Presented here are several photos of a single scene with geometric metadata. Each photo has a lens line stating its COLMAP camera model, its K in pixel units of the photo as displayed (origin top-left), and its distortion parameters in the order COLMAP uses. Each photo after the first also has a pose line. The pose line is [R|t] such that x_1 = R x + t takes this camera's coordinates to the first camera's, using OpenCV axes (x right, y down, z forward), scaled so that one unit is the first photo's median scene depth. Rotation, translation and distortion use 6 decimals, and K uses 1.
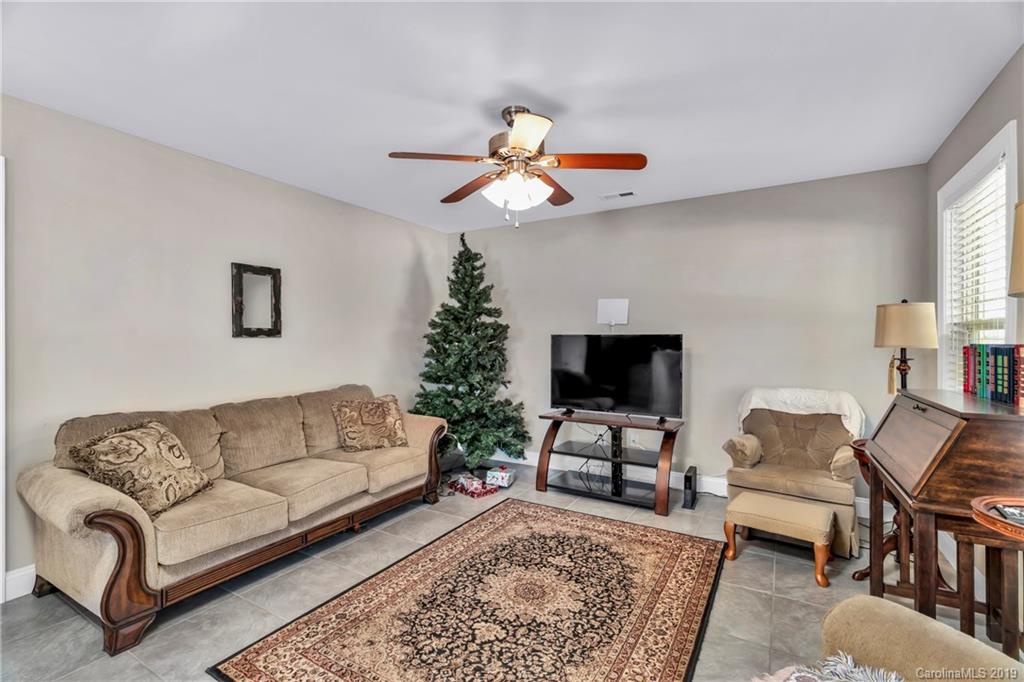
lens RADIAL K [[460.0, 0, 511.9], [0, 460.0, 342.6], [0, 0, 1]] dist [-0.001342, 0.000192]
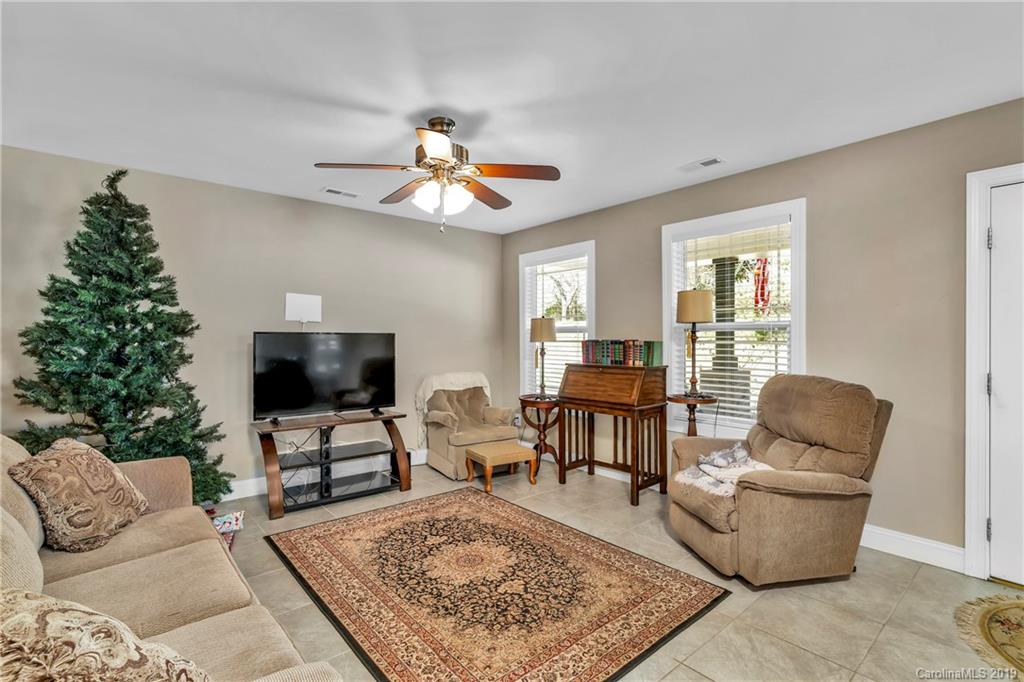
lens RADIAL K [[478.2, 0, 512.0], [0, 478.2, 341.0], [0, 0, 1]] dist [-0.003584, -0.000635]
pose [[0.320762, -0.005714, 0.947142, -0.979523], [0.005865, 0.999975, 0.004047, -0.002519], [-0.947142, 0.004257, 0.320788, 0.495617]]
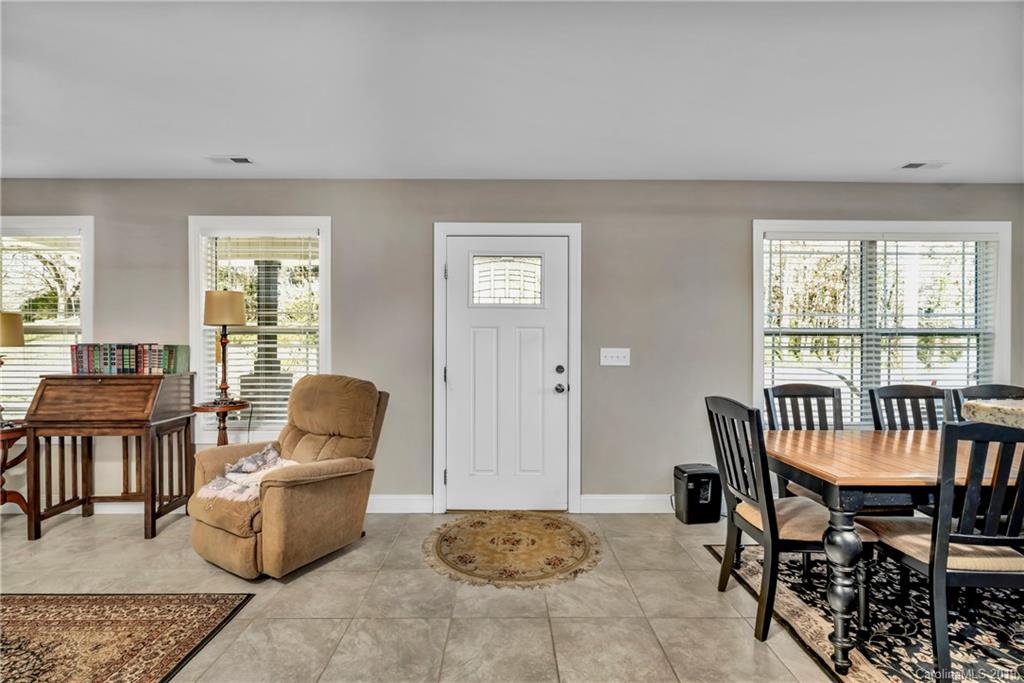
lens RADIAL K [[474.1, 0, 516.7], [0, 474.1, 345.4], [0, 0, 1]] dist [-0.002193, 0.000192]
pose [[-0.516198, -0.006939, 0.856441, -1.021348], [0.003114, 0.999945, 0.009979, -0.002412], [-0.856464, 0.007818, -0.516148, 0.426318]]
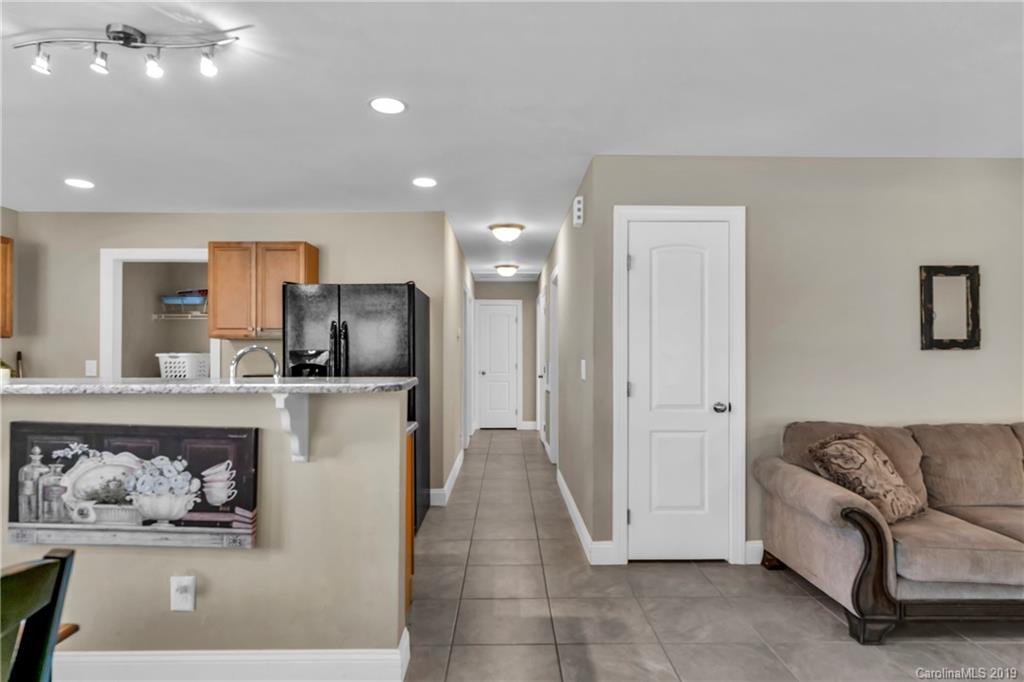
lens RADIAL K [[557.4, 0, 517.3], [0, 557.4, 350.2], [0, 0, 1]] dist [0.001256, 0.000854]
pose [[0.512081, -0.003777, -0.858929, -0.110267], [-0.004524, 0.999965, -0.007094, -0.000638], [0.858925, 0.007518, 0.512046, -0.281888]]
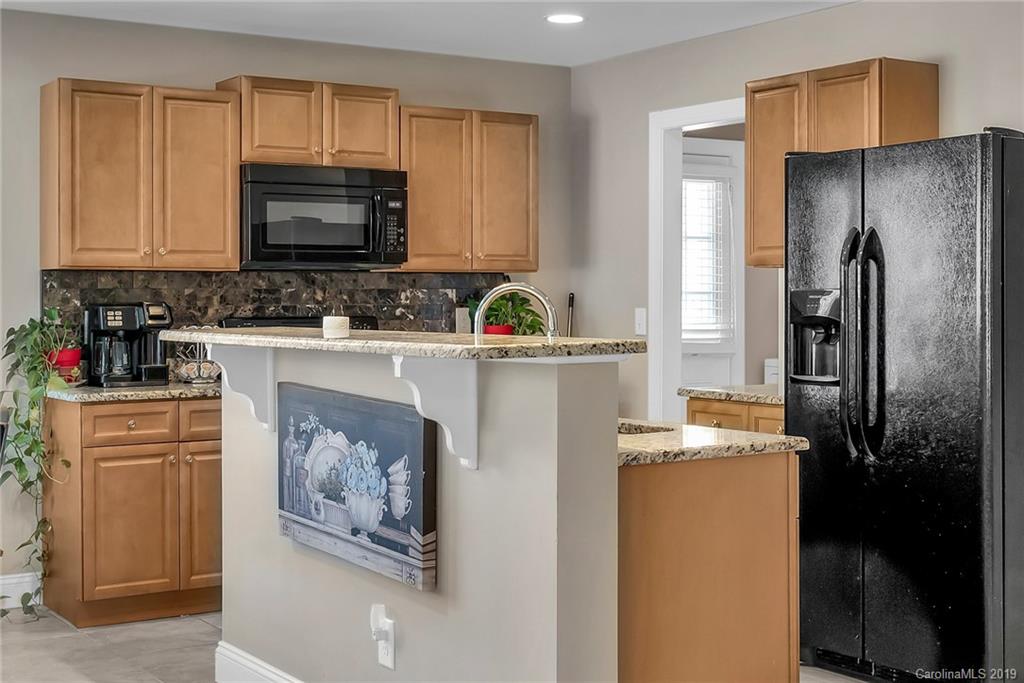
lens RADIAL K [[1526.8, 0, 562.1], [0, 1526.8, 288.7], [0, 0, 1]] dist [-0.006178, 0.048084]
pose [[-0.440823, -0.002059, -0.897592, 0.275036], [-0.001887, 0.999997, -0.001367, -0.005742], [0.897592, 0.001091, -0.440825, 0.620494]]
